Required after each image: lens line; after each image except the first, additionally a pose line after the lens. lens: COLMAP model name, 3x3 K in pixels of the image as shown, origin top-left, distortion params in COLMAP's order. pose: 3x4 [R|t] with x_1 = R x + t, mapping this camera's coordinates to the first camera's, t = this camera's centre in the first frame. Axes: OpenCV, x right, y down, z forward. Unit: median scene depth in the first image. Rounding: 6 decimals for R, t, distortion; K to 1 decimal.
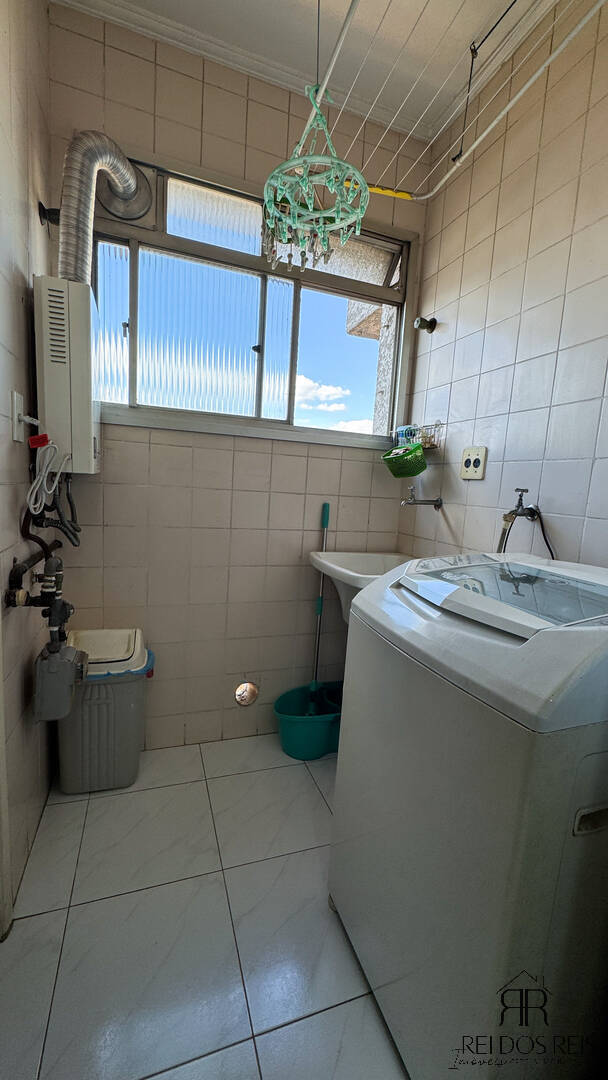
lens RADIAL K [[429.8, 0, 304.9], [0, 429.8, 540.1], [0, 0, 1]] dist [-0.002924, 0.000306]
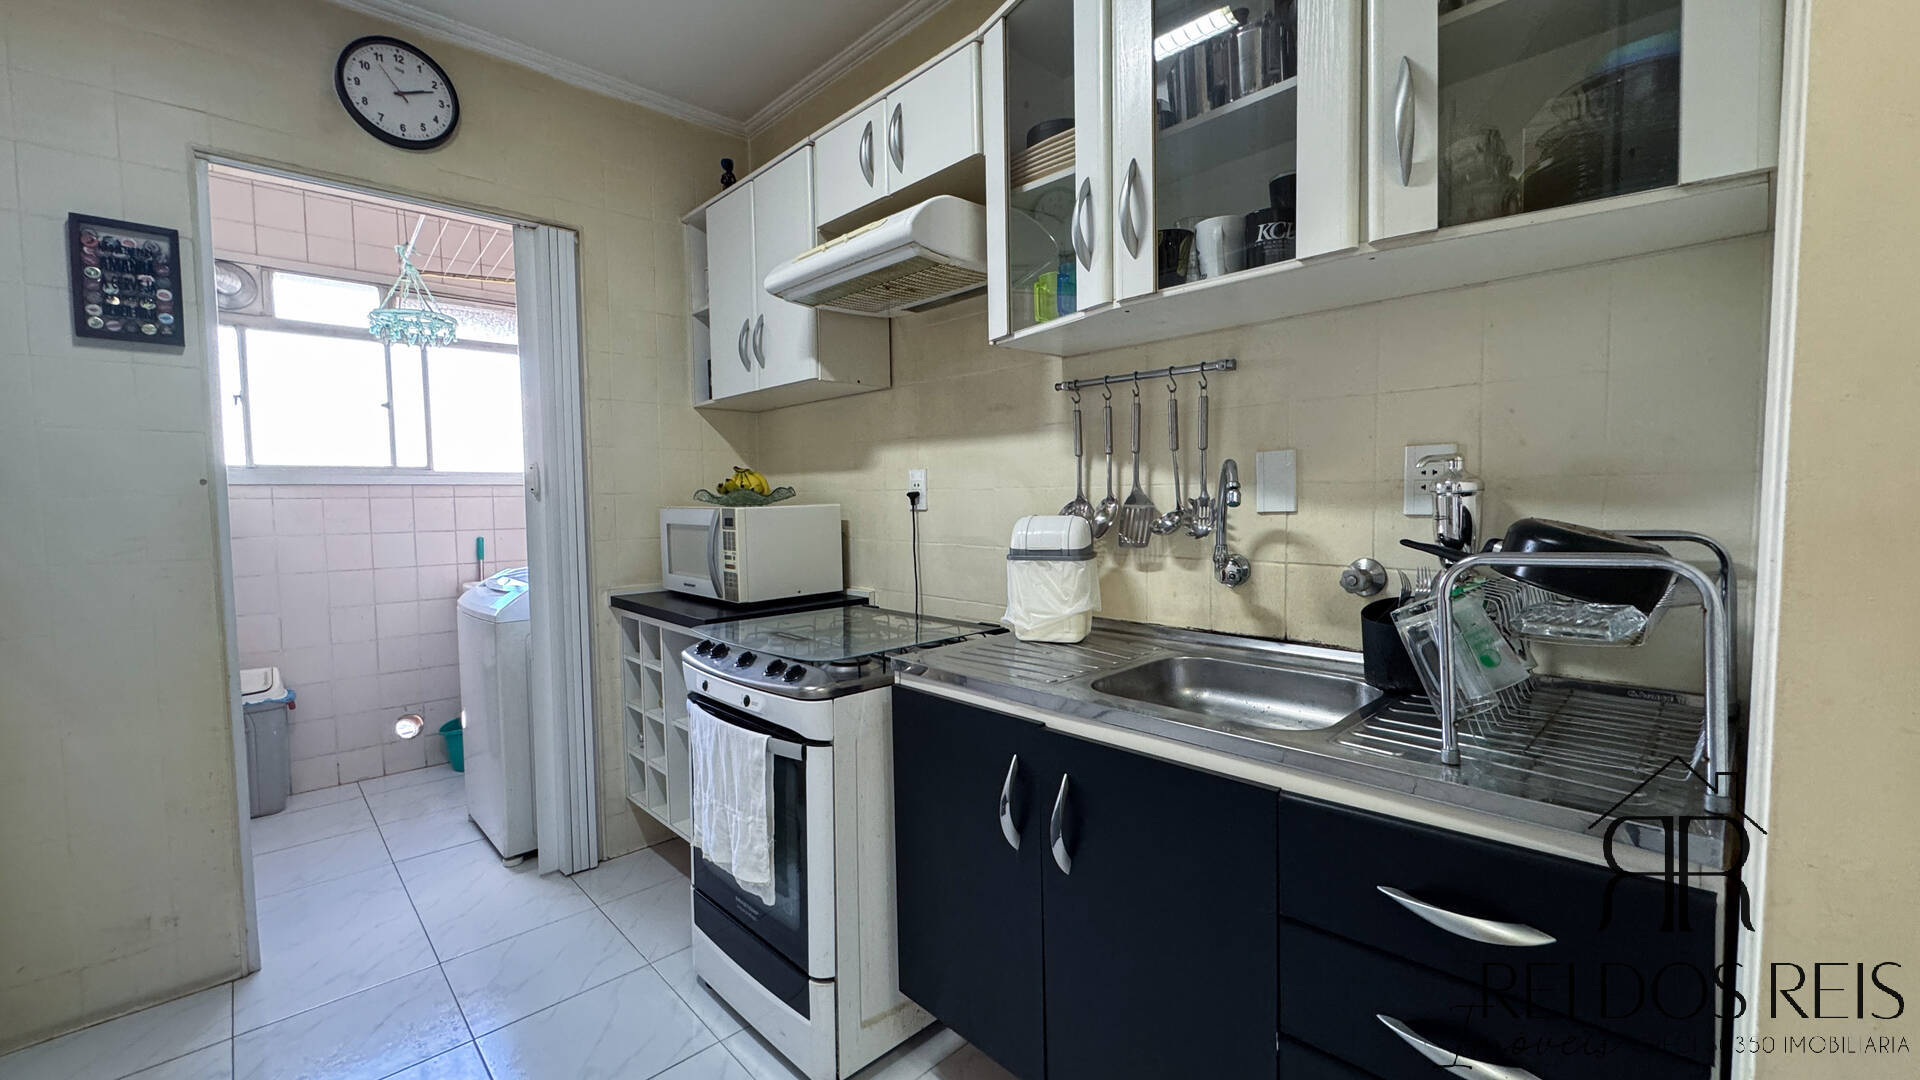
lens RADIAL K [[764.1, 0, 959.9], [0, 764.1, 541.3], [0, 0, 1]] dist [-0.002924, 0.000306]
pose [[0.912349, -0.096127, 0.397967, 0.470316], [0.119464, 0.992249, -0.034202, 0.164087], [-0.391595, 0.078747, 0.916762, -1.512707]]
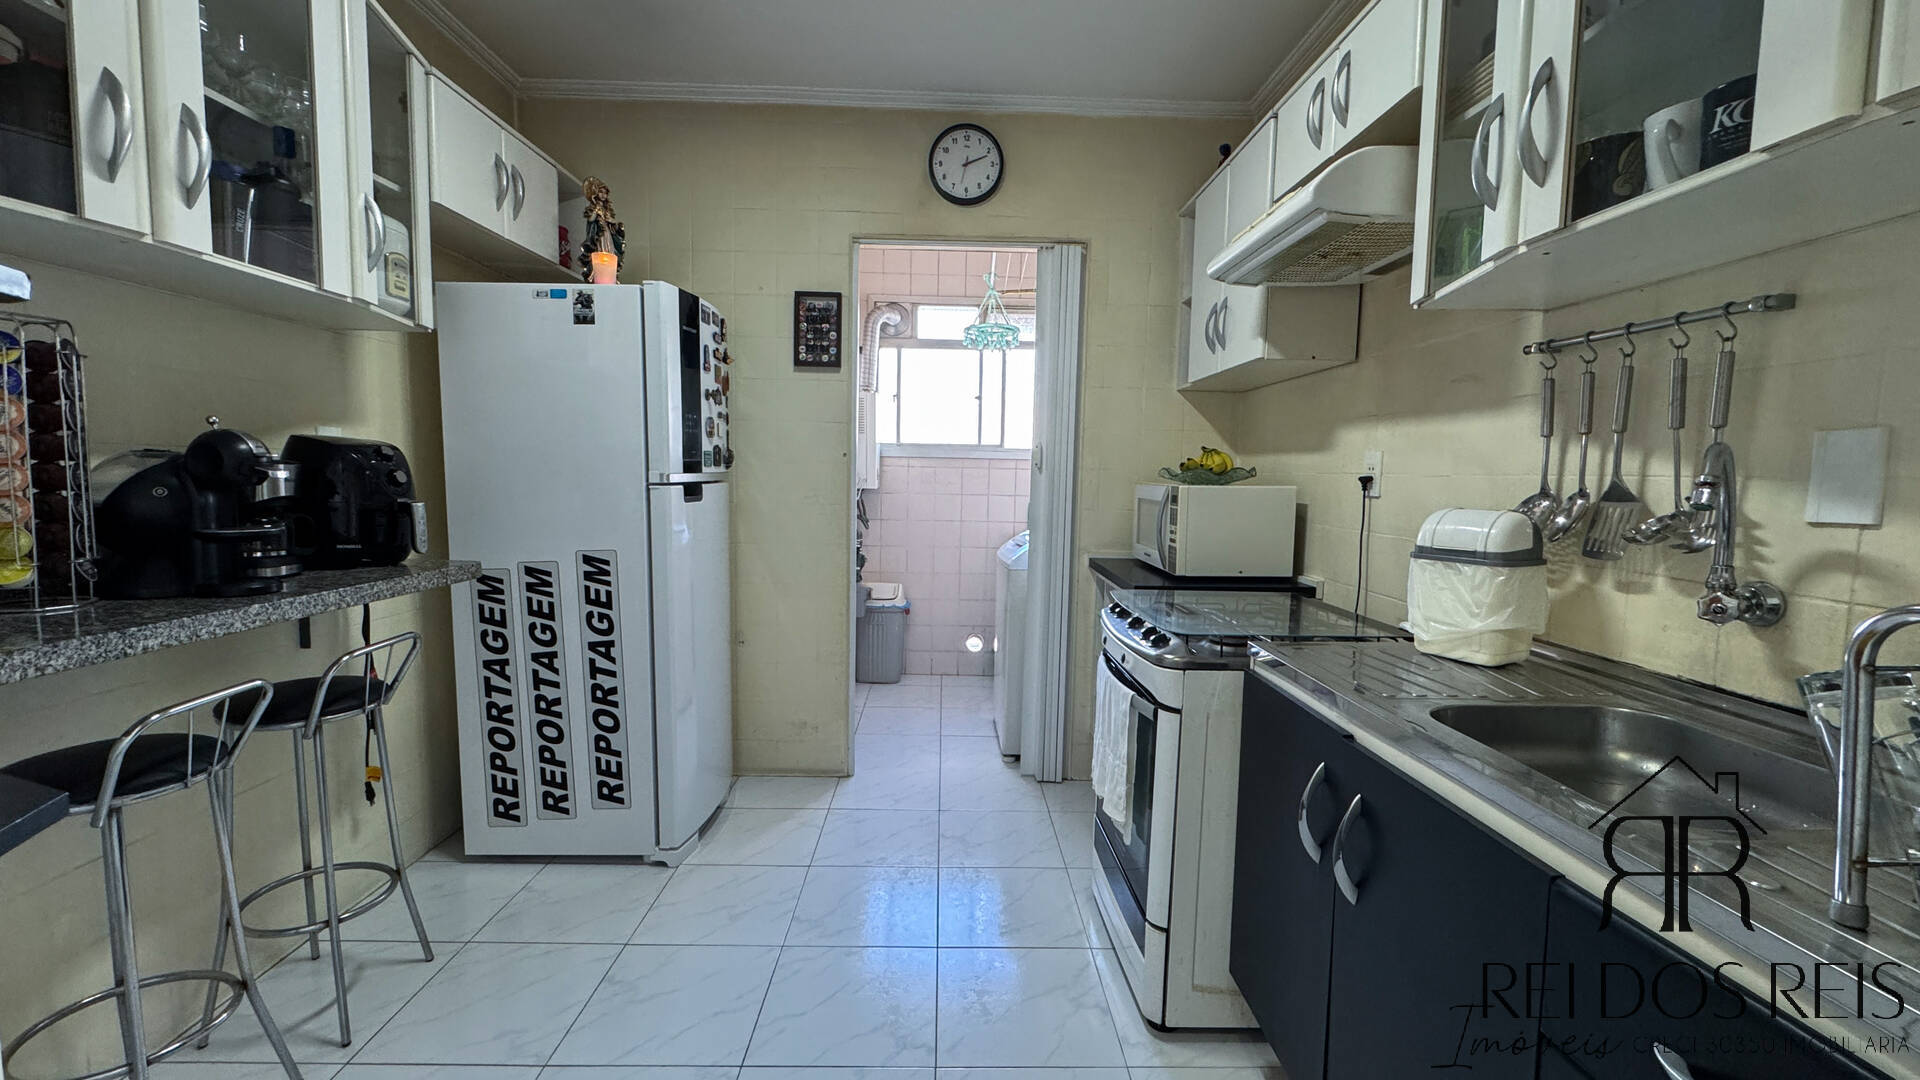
lens RADIAL K [[764.1, 0, 959.9], [0, 764.1, 541.3], [0, 0, 1]] dist [-0.002924, 0.000306]
pose [[0.946351, -0.012247, -0.322908, 0.737490], [-0.004090, 0.998748, -0.049867, 0.190493], [0.323114, 0.048512, 0.945116, -1.612675]]
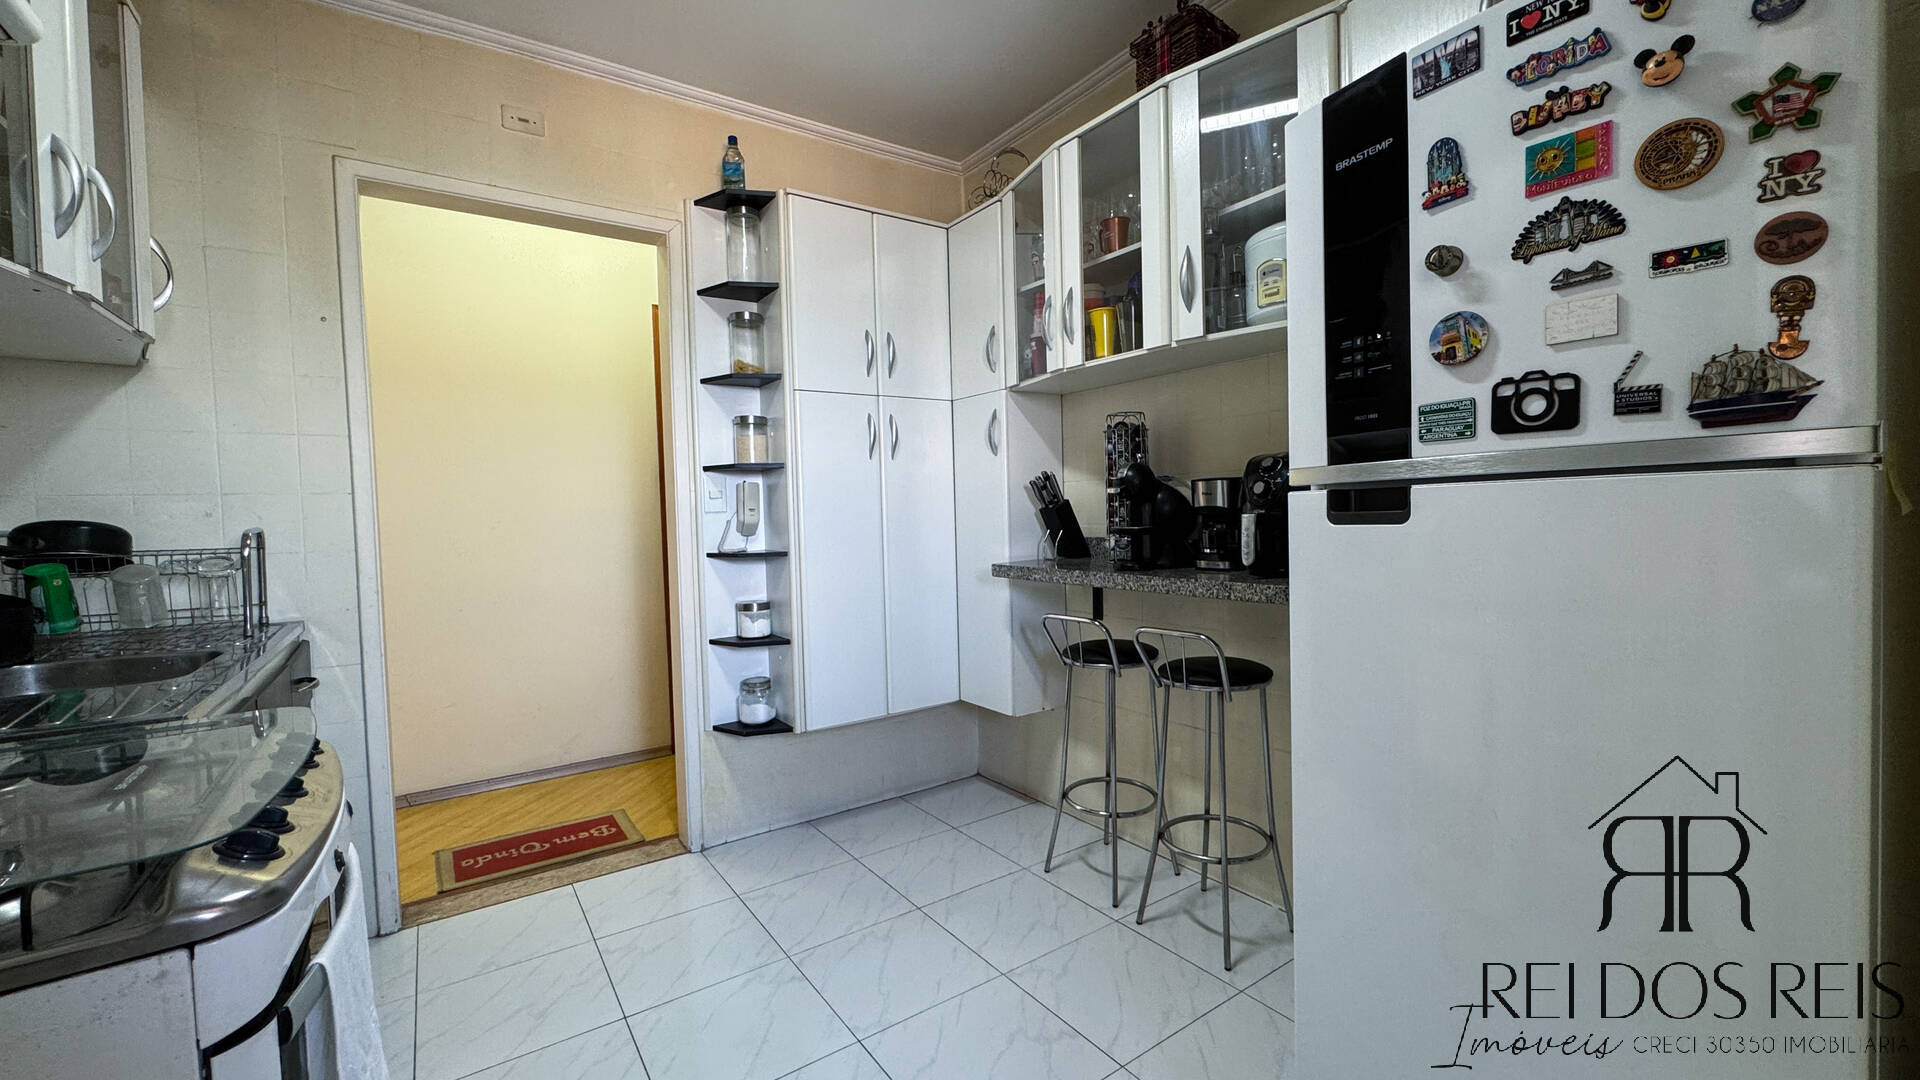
lens RADIAL K [[764.1, 0, 959.9], [0, 764.1, 541.3], [0, 0, 1]] dist [-0.002924, 0.000306]
pose [[-0.965249, -0.025369, -0.260098, 0.287808], [-0.065327, 0.987102, 0.146155, -0.025130], [0.253035, 0.158068, -0.954457, 0.235602]]
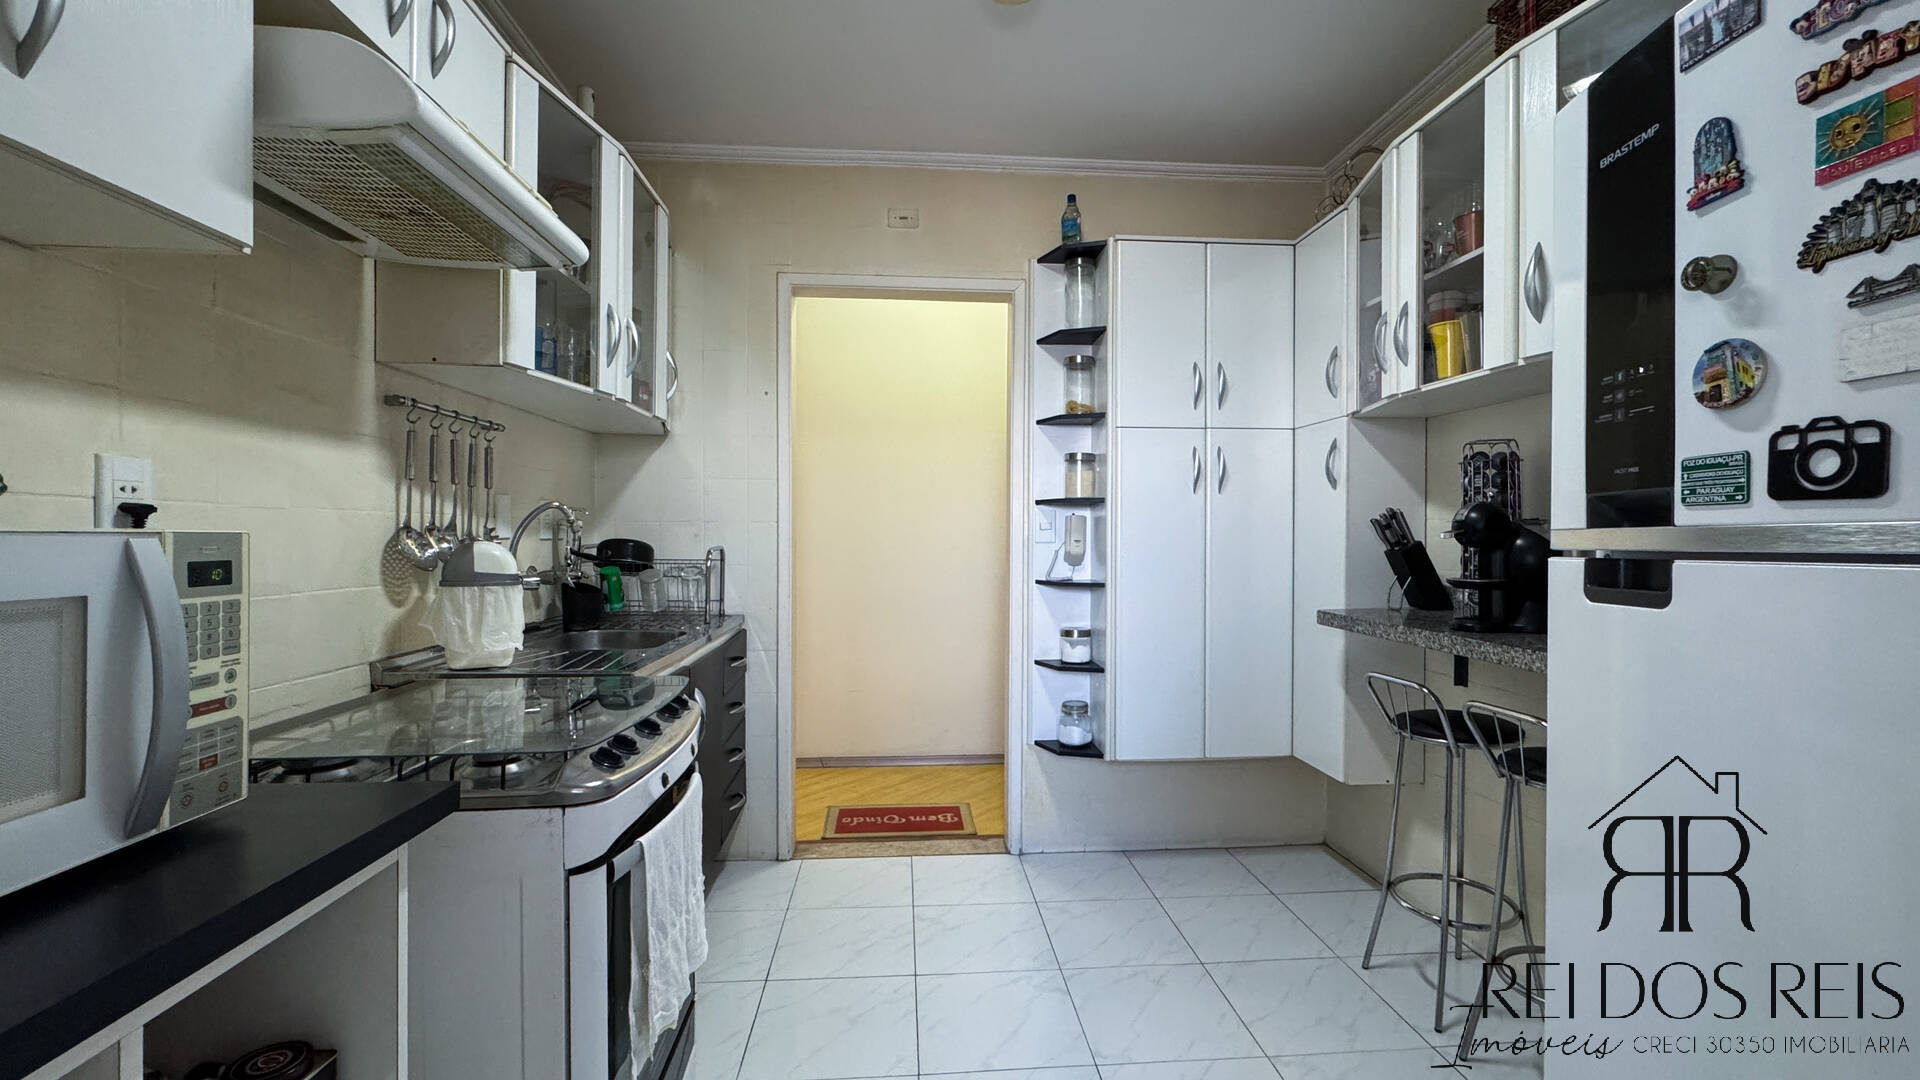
lens RADIAL K [[793.4, 0, 963.9], [0, 793.4, 541.1], [0, 0, 1]] dist [-0.001480, 0.000358]
pose [[-0.962718, -0.064953, 0.262594, 0.058946], [-0.027078, 0.989008, 0.145360, -0.080097], [-0.269149, 0.132830, -0.953895, 0.335428]]
